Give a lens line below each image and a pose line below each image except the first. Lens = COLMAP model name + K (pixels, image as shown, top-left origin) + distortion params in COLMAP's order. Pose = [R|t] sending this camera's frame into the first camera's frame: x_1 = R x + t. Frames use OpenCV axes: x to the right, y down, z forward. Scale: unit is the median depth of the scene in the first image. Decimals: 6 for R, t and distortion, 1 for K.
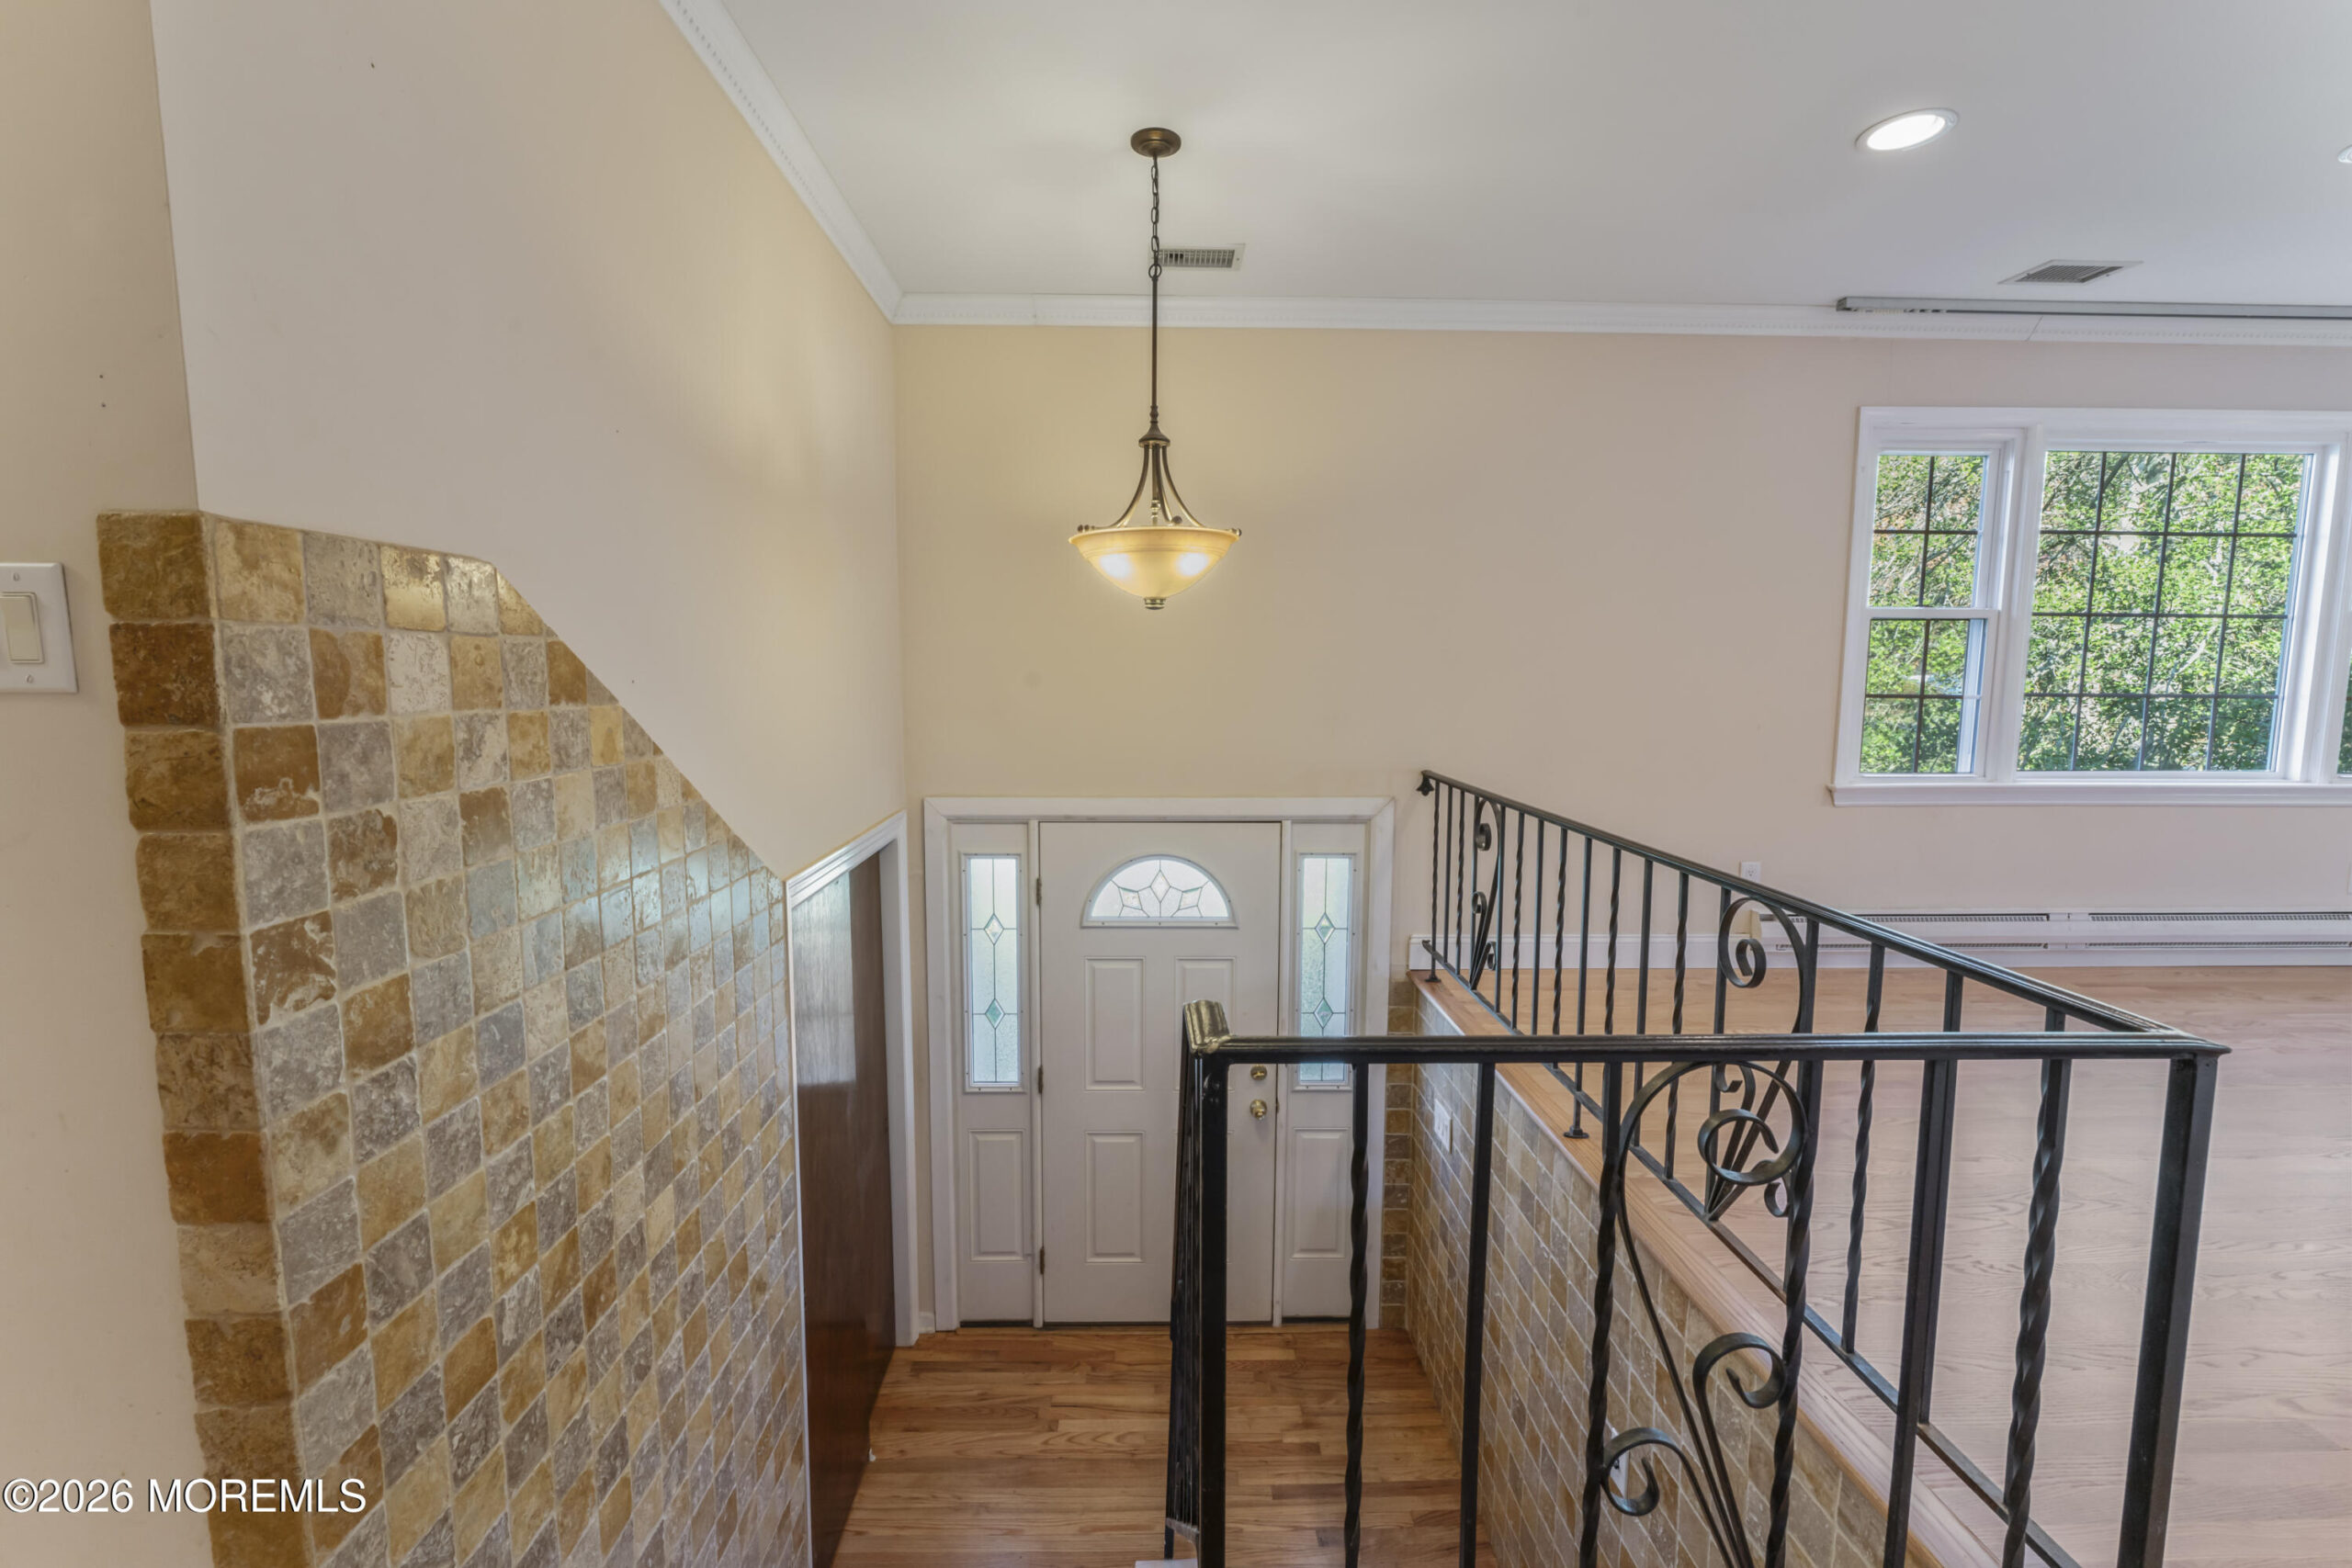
lens RADIAL K [[1009.4, 0, 1194.6], [0, 1009.4, 768.6], [0, 0, 1]] dist [0.009599, 0.000104]
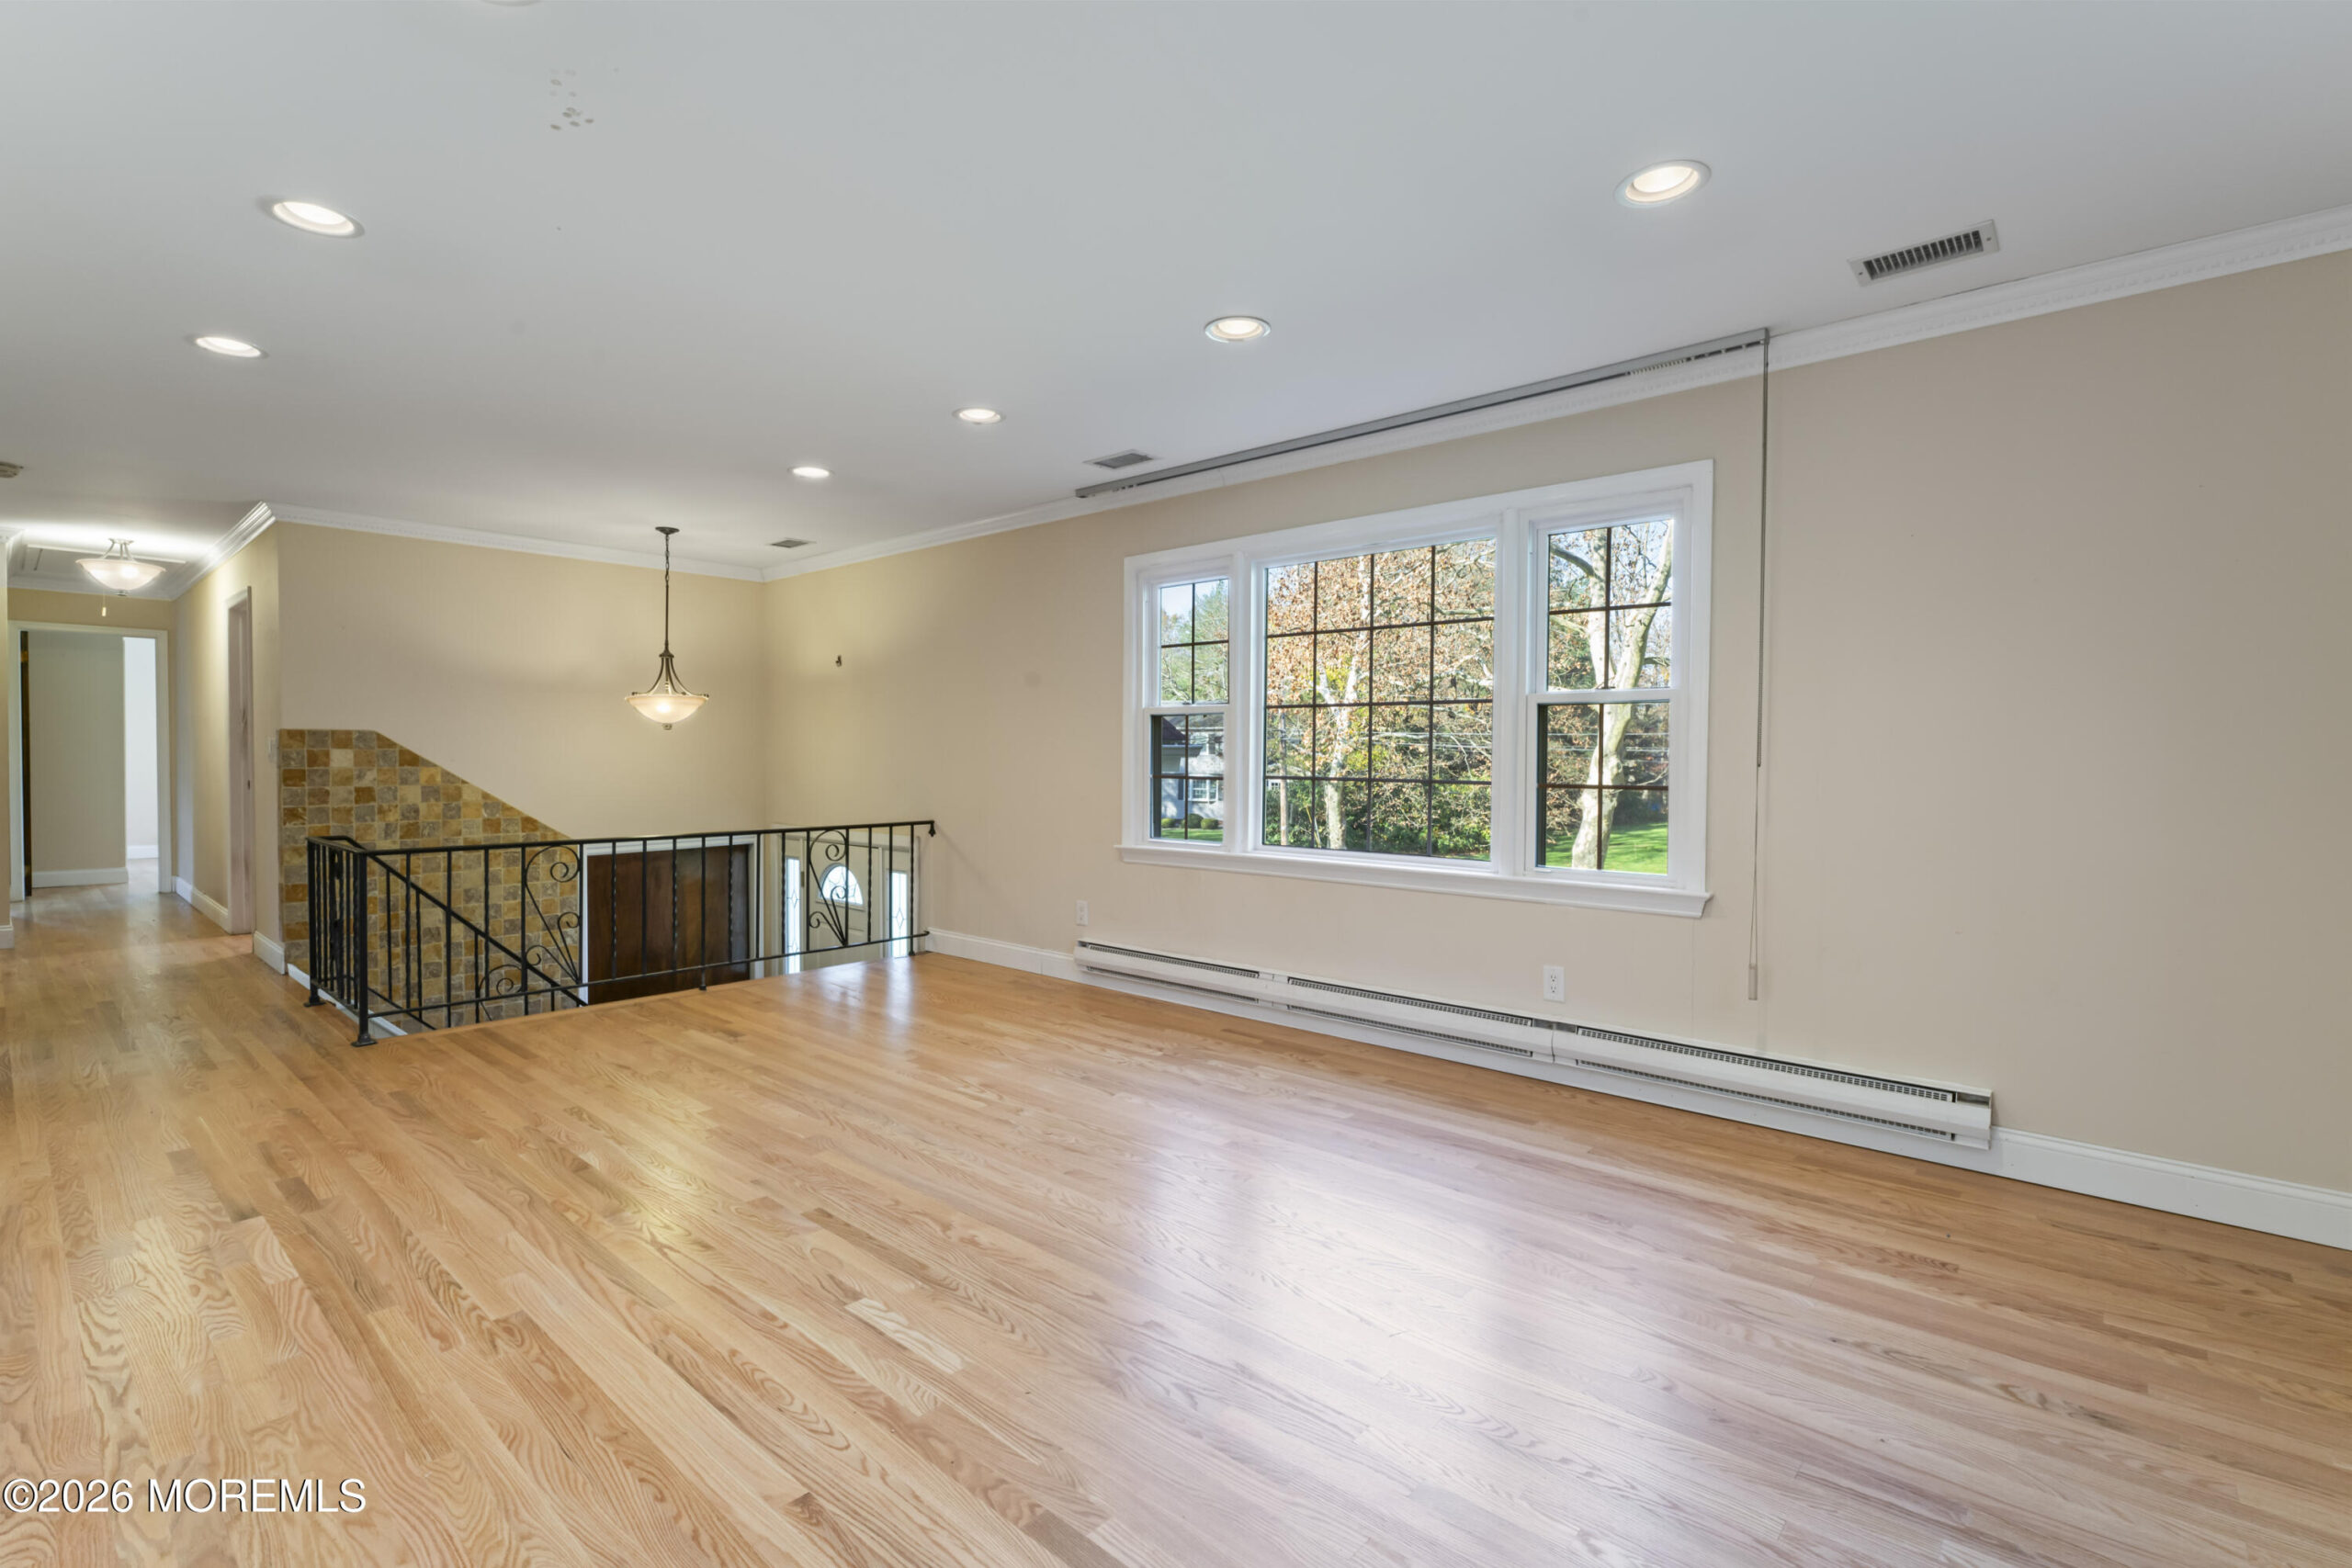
lens RADIAL K [[1070.8, 0, 1166.5], [0, 1070.8, 781.6], [0, 0, 1]] dist [-0.005764, 0.000860]
pose [[0.711829, 0.013506, -0.702223, 1.717091], [-0.067924, 0.996452, -0.049688, -0.002006], [0.699060, 0.083068, 0.710221, 0.075665]]
